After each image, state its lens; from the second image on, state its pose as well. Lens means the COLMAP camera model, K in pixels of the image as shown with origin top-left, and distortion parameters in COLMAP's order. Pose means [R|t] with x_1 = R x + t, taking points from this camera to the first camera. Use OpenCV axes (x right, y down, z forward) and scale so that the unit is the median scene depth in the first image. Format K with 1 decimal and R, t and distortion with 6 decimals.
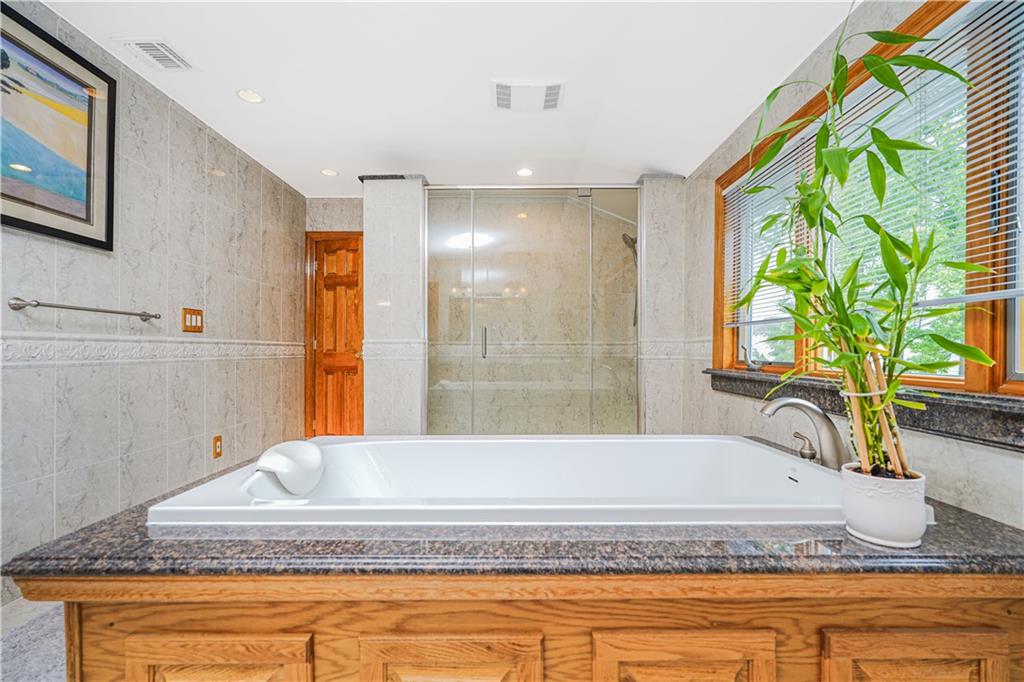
lens RADIAL K [[456.2, 0, 513.9], [0, 456.2, 348.5], [0, 0, 1]] dist [-0.001917, 0.004187]
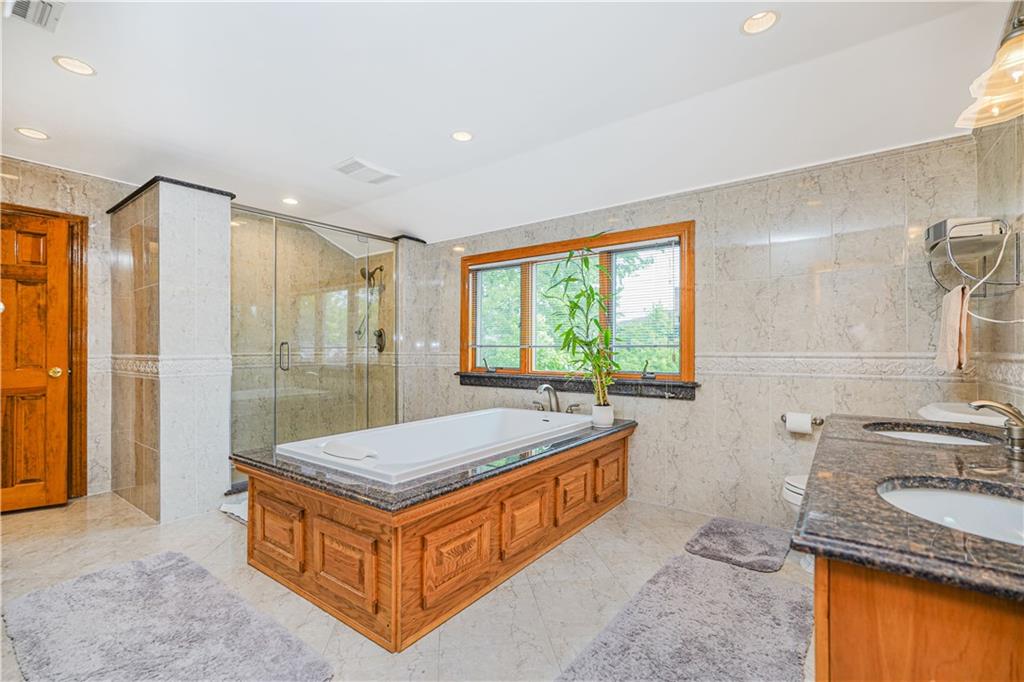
lens RADIAL K [[456.2, 0, 508.1], [0, 456.2, 344.0], [0, 0, 1]] dist [-0.001917, 0.004187]
pose [[0.604365, 0.005539, 0.796688, -0.789799], [0.000019, 0.999976, -0.006967, -0.045652], [-0.796708, 0.004225, 0.604350, -0.135184]]
